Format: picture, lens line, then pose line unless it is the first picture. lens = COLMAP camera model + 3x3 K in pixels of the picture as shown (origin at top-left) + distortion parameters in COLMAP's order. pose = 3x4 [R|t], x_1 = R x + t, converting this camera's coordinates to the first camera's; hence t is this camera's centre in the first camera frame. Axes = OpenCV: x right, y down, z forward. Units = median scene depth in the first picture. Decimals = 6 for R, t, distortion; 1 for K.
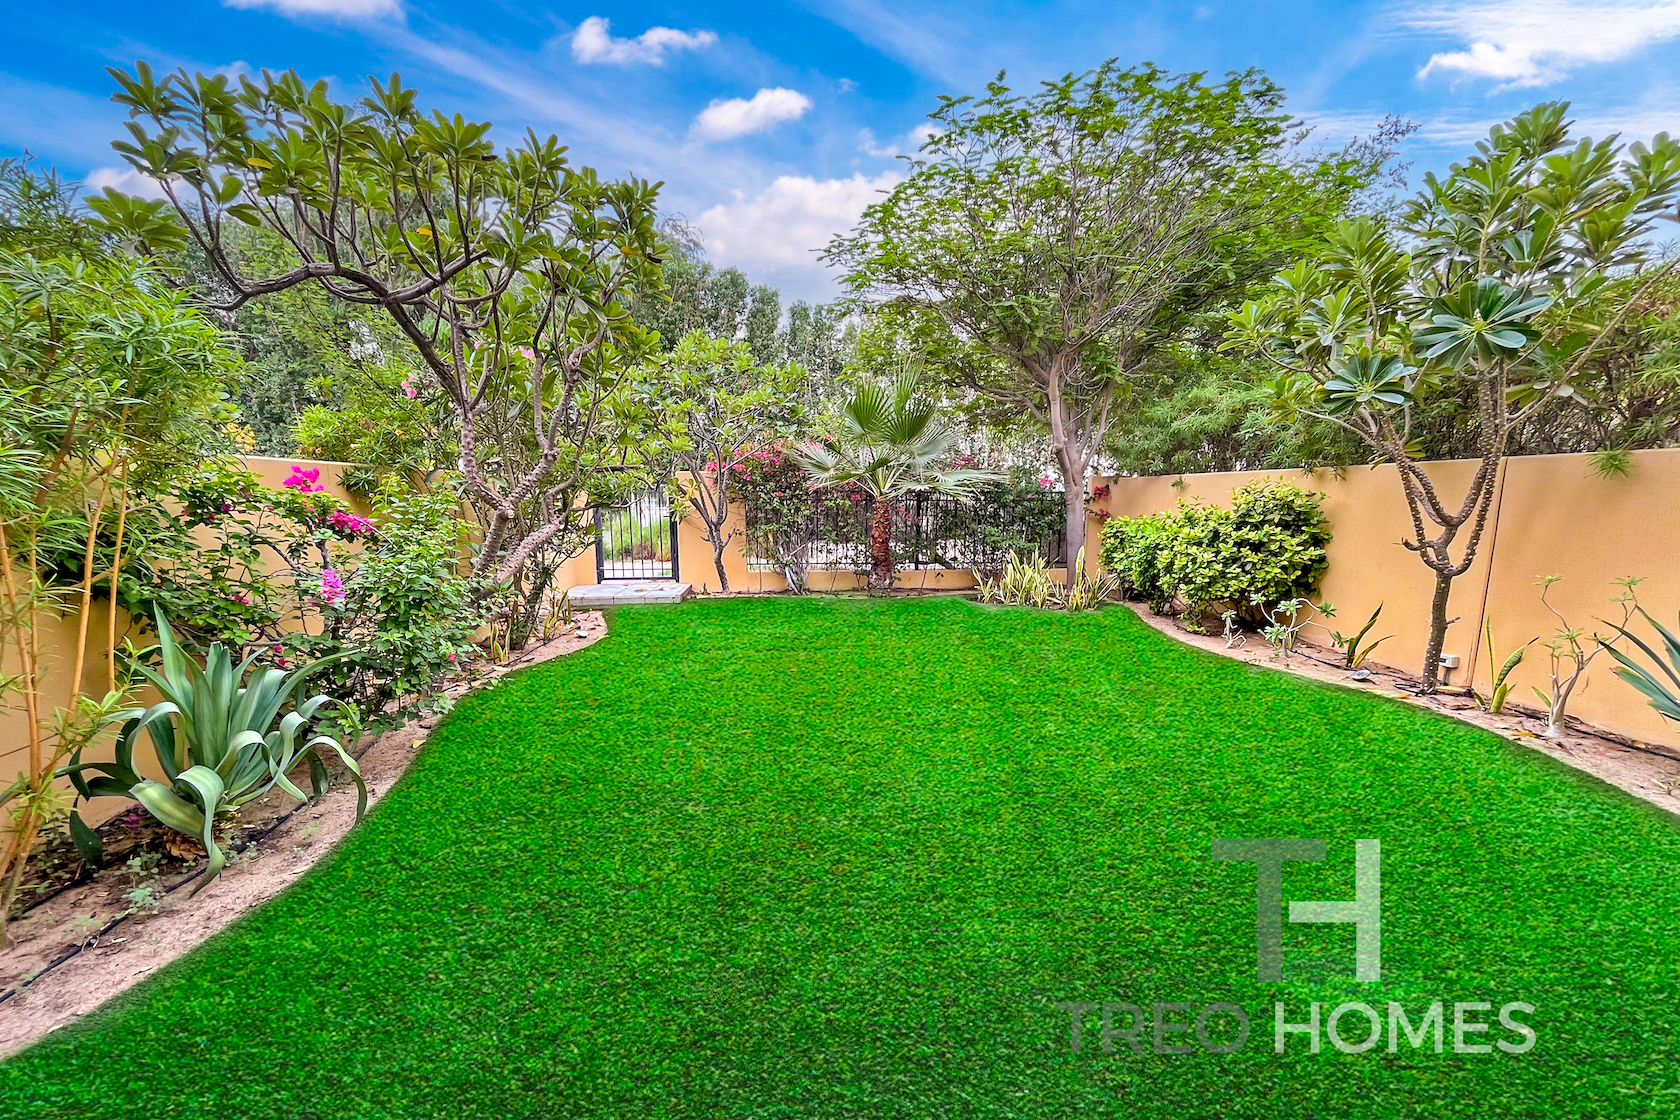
lens RADIAL K [[691.3, 0, 839.3], [0, 691.3, 565.9], [0, 0, 1]] dist [-0.001619, -0.000022]
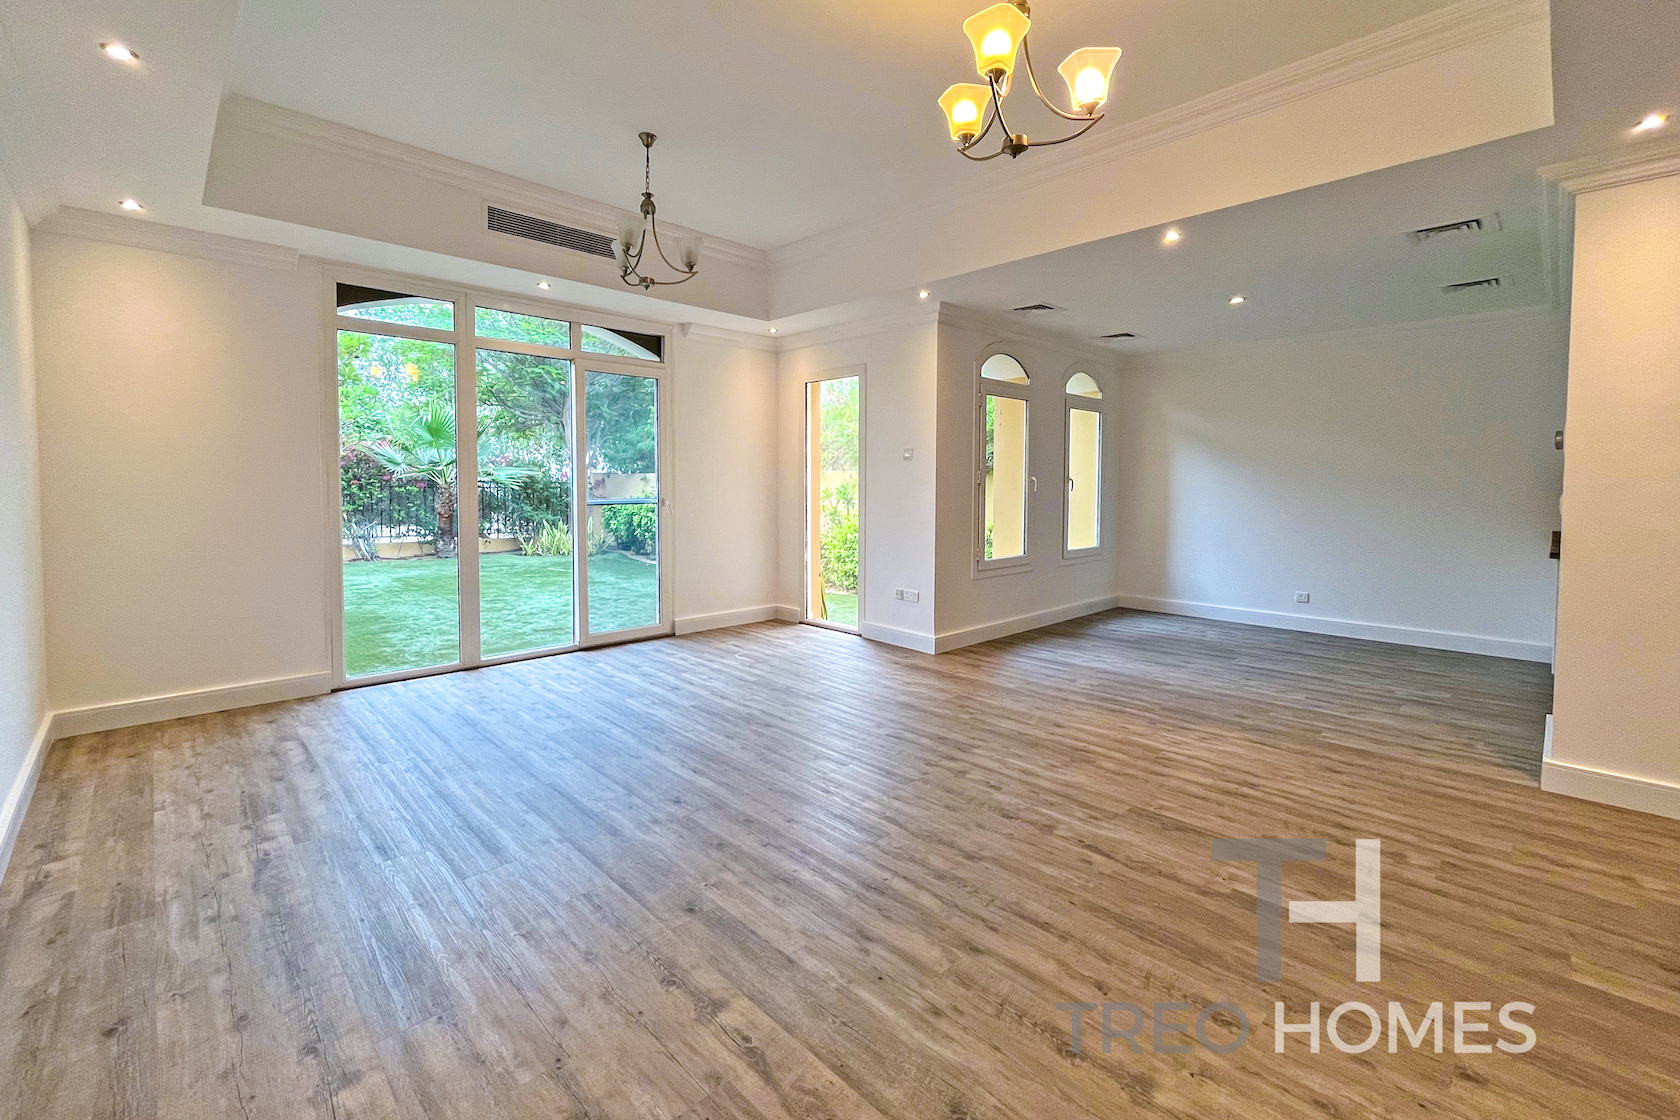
lens RADIAL K [[691.3, 0, 839.3], [0, 691.3, 565.9], [0, 0, 1]] dist [-0.001619, -0.000022]
pose [[0.768405, -0.066301, 0.636520, -0.233744], [0.056488, 0.997764, 0.035737, 0.060449], [-0.637466, 0.008495, 0.770432, -0.603468]]
